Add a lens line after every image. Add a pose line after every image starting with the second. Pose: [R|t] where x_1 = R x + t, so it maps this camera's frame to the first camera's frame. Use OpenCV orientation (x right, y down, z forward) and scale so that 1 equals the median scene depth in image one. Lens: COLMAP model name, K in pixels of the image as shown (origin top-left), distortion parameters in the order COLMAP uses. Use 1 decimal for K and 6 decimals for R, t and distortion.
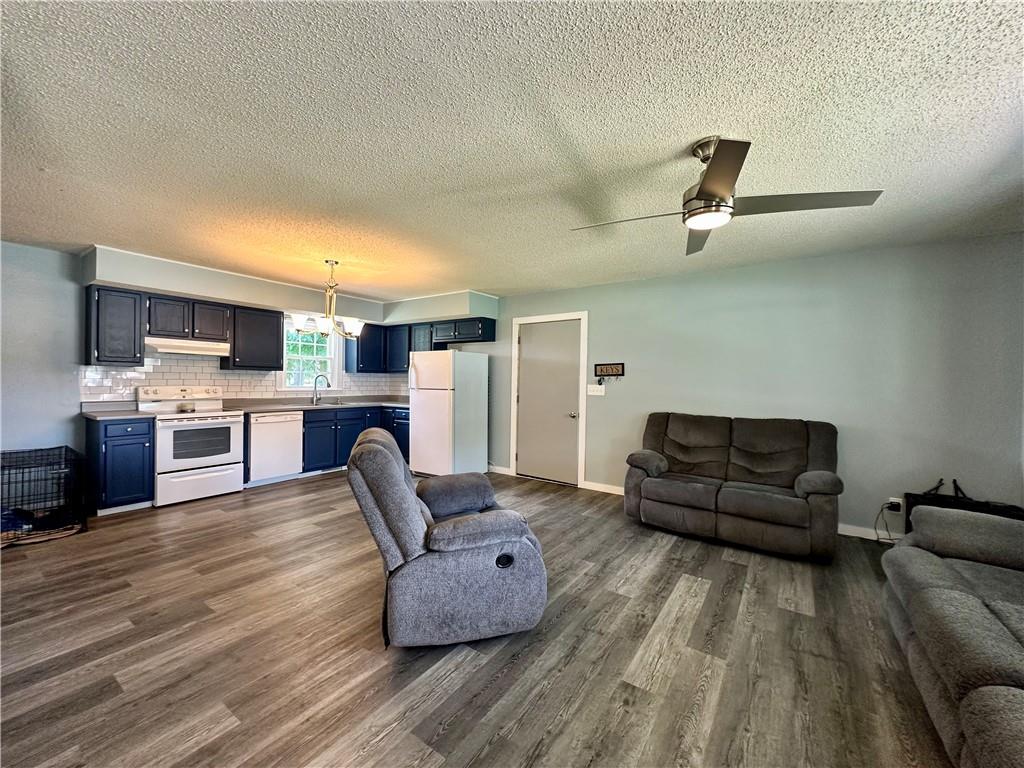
lens RADIAL K [[407.8, 0, 511.0], [0, 407.8, 385.4], [0, 0, 1]] dist [-0.001402, 0.000040]
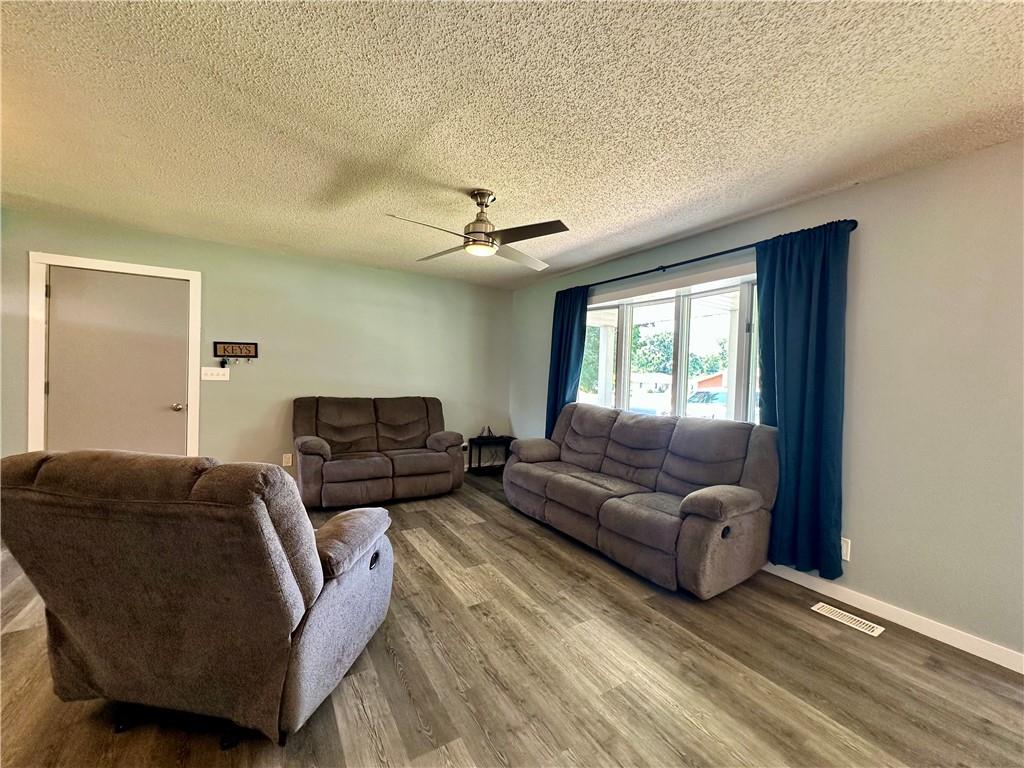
lens RADIAL K [[407.8, 0, 511.0], [0, 407.8, 385.4], [0, 0, 1]] dist [-0.001402, 0.000040]
pose [[0.403135, -0.024424, 0.914815, -0.365363], [-0.014505, 0.999348, 0.033073, -0.001195], [-0.915026, -0.026602, 0.402517, 0.176572]]
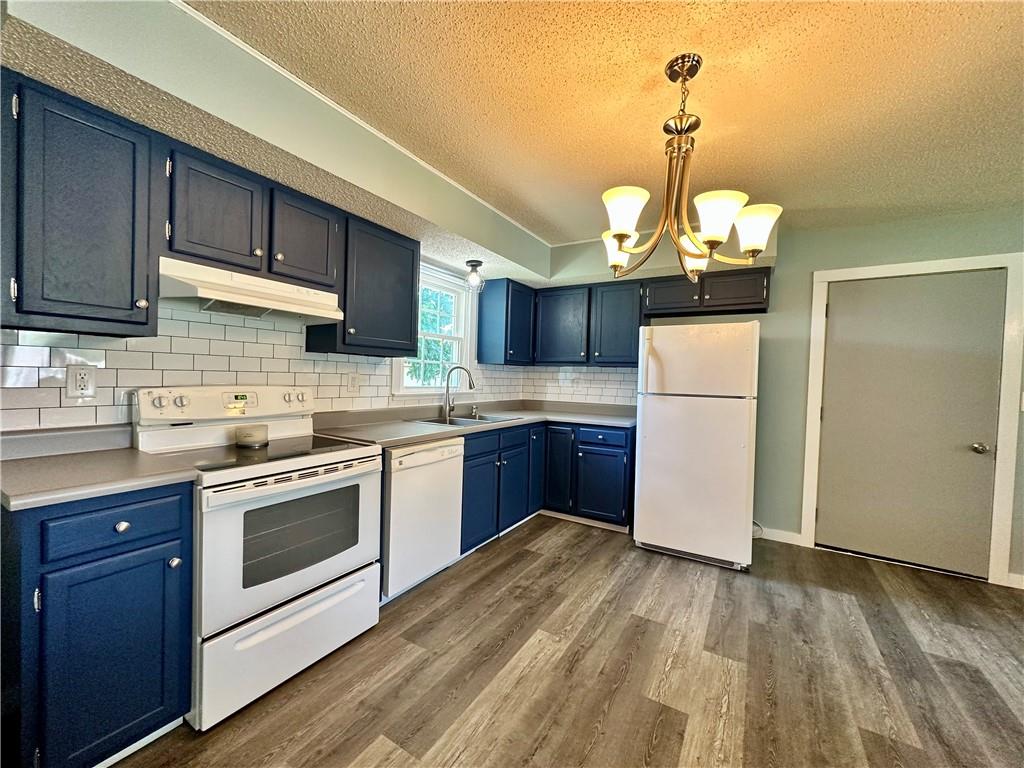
lens RADIAL K [[409.2, 0, 512.2], [0, 409.2, 383.8], [0, 0, 1]] dist [-0.001366, -0.000009]
pose [[0.998050, 0.012035, 0.061240, -0.636970], [-0.012513, 0.999894, 0.007429, -0.009733], [-0.061145, -0.008181, 0.998095, 0.645857]]
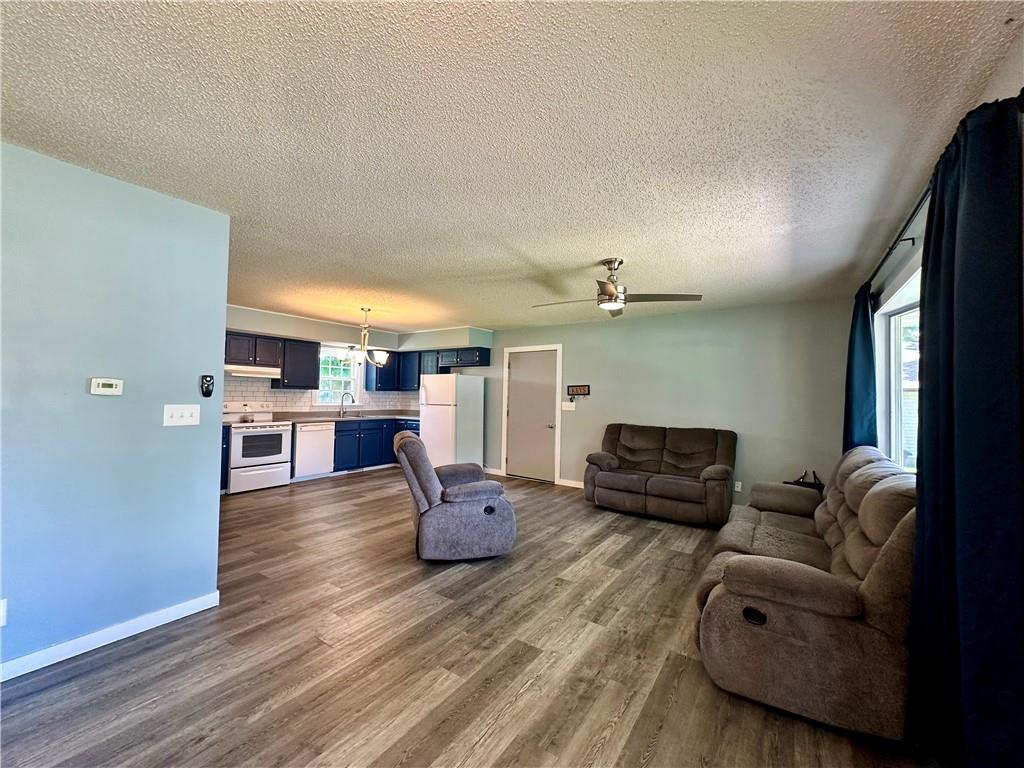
lens RADIAL K [[407.8, 0, 511.0], [0, 407.8, 385.4], [0, 0, 1]] dist [-0.001402, 0.000040]
pose [[0.999990, 0.004062, 0.001977, 0.033538], [-0.003985, 0.999285, -0.037593, -0.005761], [-0.002128, 0.037584, 0.999291, -0.332405]]
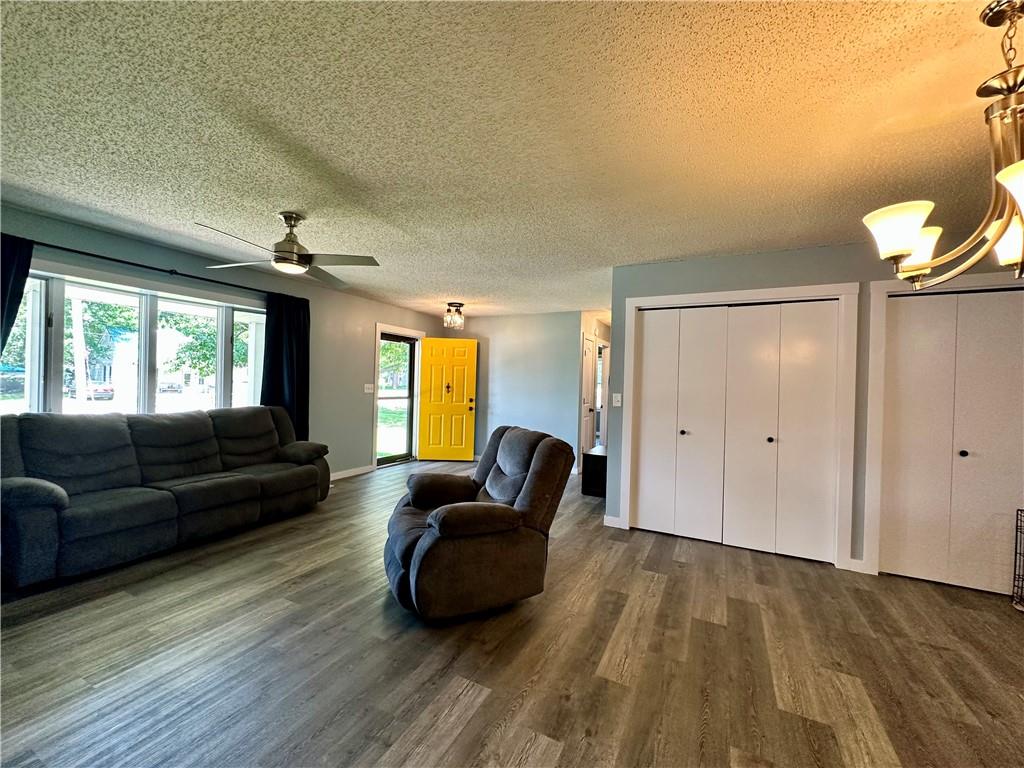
lens RADIAL K [[407.8, 0, 511.0], [0, 407.8, 385.4], [0, 0, 1]] dist [-0.001402, 0.000040]
pose [[-0.990593, -0.042132, -0.130195, -0.063651], [-0.044478, 0.998895, 0.015166, -0.021918], [0.129412, 0.020814, -0.991372, 1.280794]]
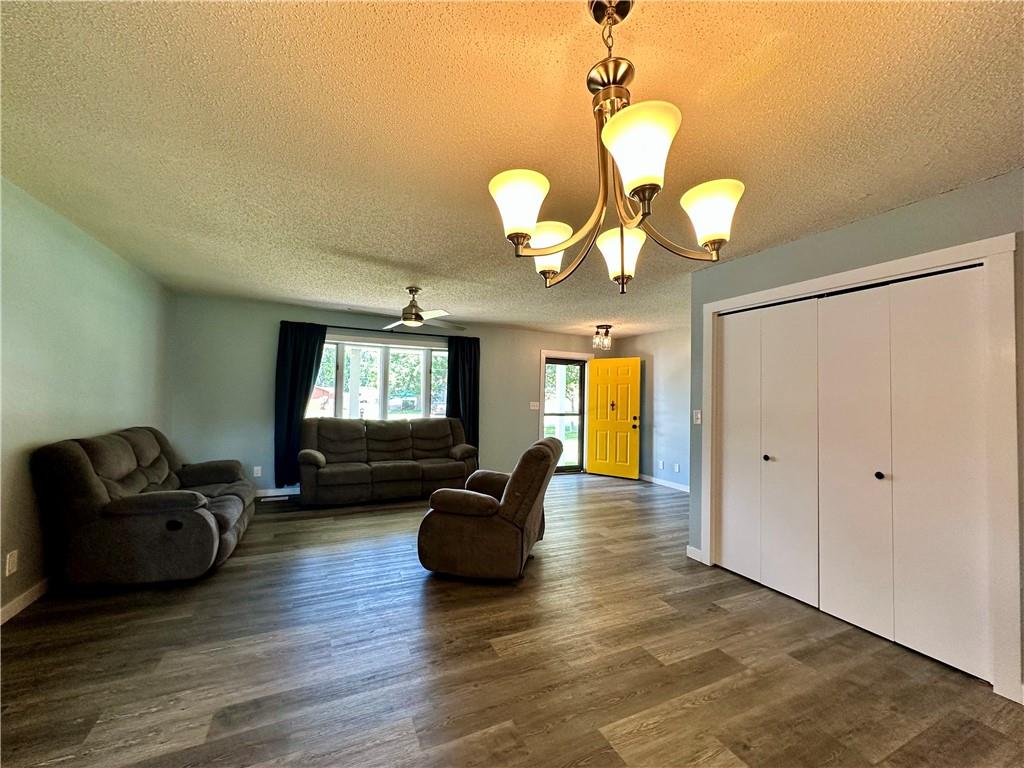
lens RADIAL K [[407.8, 0, 511.0], [0, 407.8, 385.4], [0, 0, 1]] dist [-0.001402, 0.000040]
pose [[-0.862144, -0.018878, 0.506312, -0.544510], [-0.028101, 0.999549, -0.010582, -0.031512], [-0.505884, -0.023351, -0.862285, 1.310287]]
